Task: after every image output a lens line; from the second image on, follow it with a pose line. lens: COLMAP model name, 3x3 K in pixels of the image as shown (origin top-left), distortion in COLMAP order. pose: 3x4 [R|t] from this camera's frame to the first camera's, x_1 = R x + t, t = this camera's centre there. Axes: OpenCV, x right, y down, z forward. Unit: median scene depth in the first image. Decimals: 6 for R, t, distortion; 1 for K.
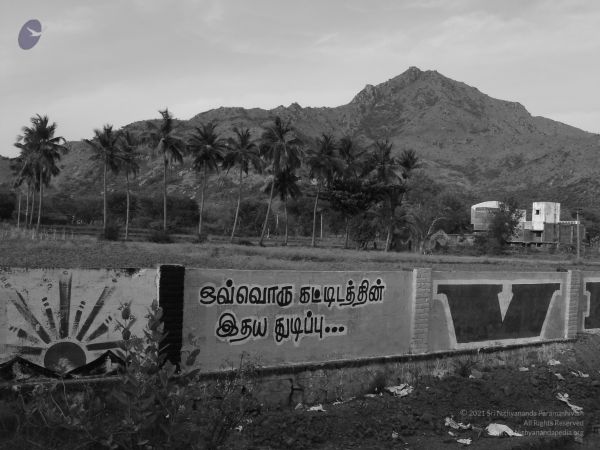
lens RADIAL K [[711.4, 0, 300.0], [0, 711.4, 225.0], [0, 0, 1]] dist [-0.153641, 0.059723]
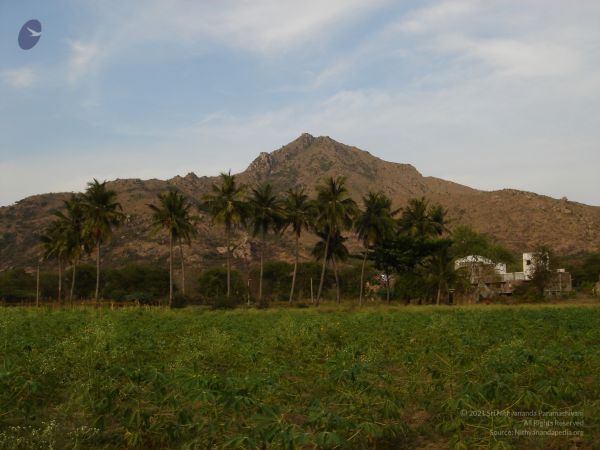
lens RADIAL K [[711.4, 0, 300.0], [0, 711.4, 225.0], [0, 0, 1]] dist [-0.153641, 0.059723]
pose [[0.986986, -0.041014, 0.155489, -0.204324], [0.055595, 0.994333, -0.090612, 0.002005], [-0.150891, 0.098077, 0.983673, 0.026039]]
